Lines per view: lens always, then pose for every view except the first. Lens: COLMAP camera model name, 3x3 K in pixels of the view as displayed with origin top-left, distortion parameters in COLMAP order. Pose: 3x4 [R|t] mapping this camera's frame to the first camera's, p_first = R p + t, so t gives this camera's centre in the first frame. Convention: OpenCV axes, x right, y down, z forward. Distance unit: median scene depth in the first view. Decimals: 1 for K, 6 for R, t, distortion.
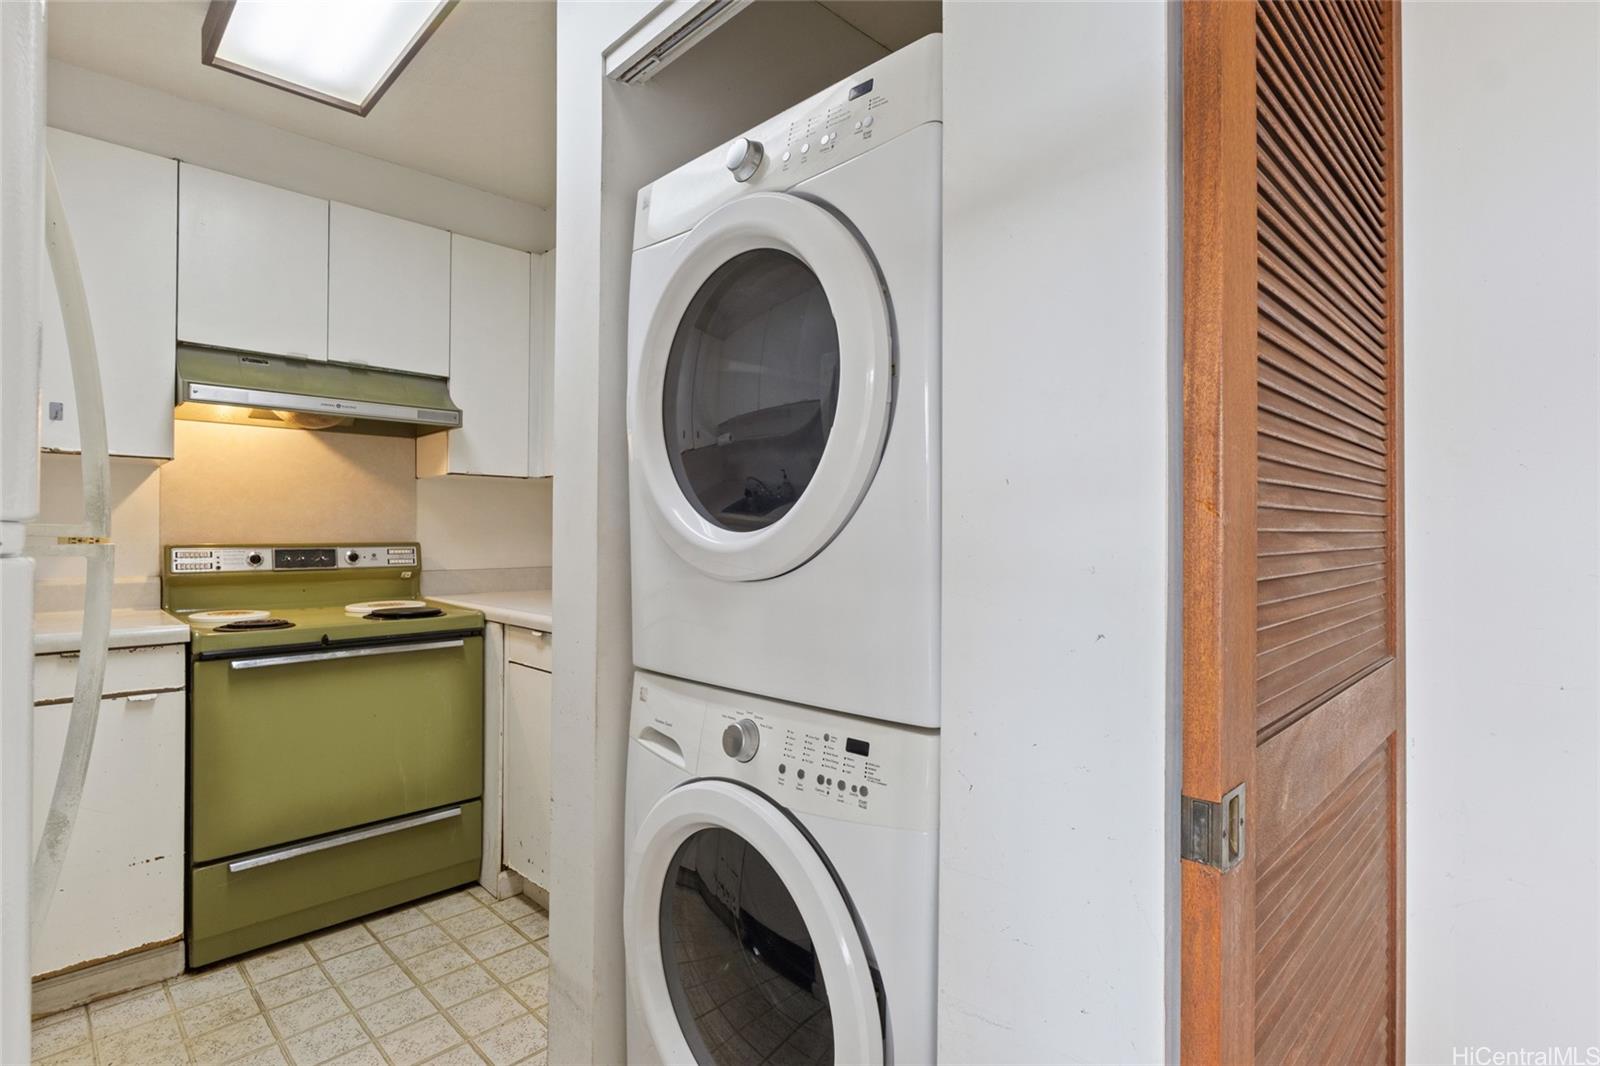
lens RADIAL K [[776.2, 0, 800.0], [0, 776.2, 533.0], [0, 0, 1]] dist [-0.004975, 0.000384]
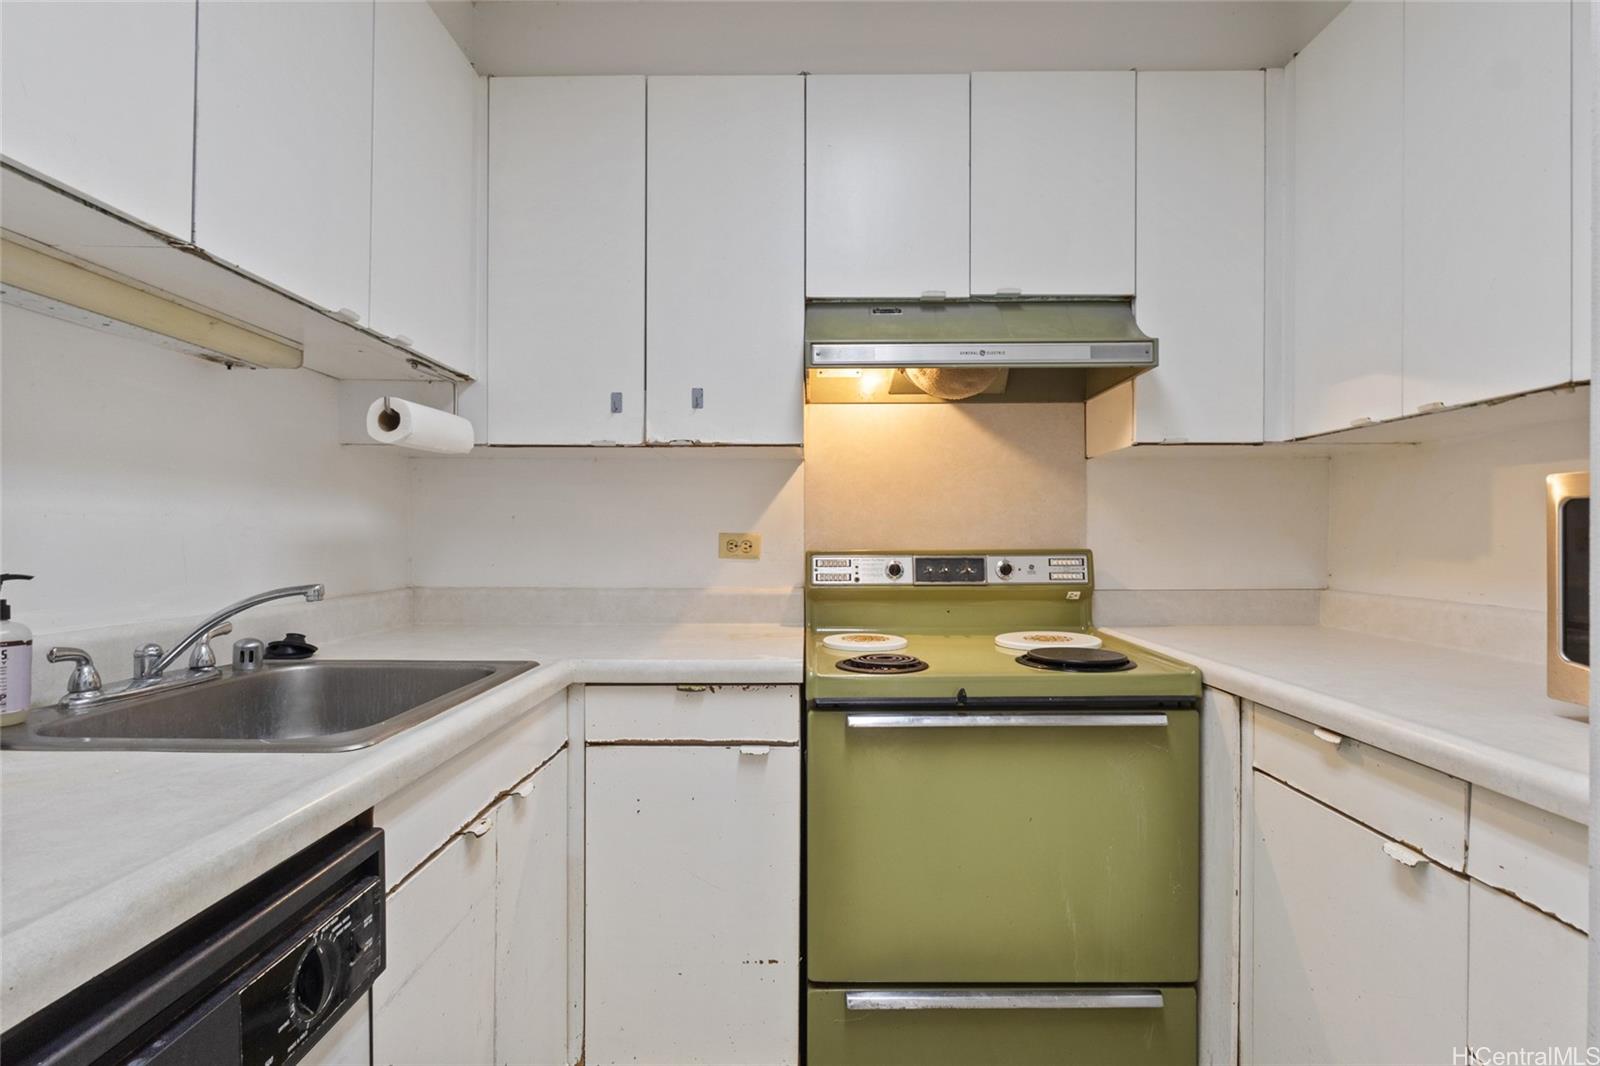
lens RADIAL K [[819.3, 0, 802.9], [0, 819.3, 539.3], [0, 0, 1]] dist [-0.009805, 0.000190]
pose [[0.709909, -0.002945, -0.704288, -0.187436], [0.004351, 0.999991, 0.000204, 0.002100], [0.704280, -0.003209, 0.709915, 0.353583]]
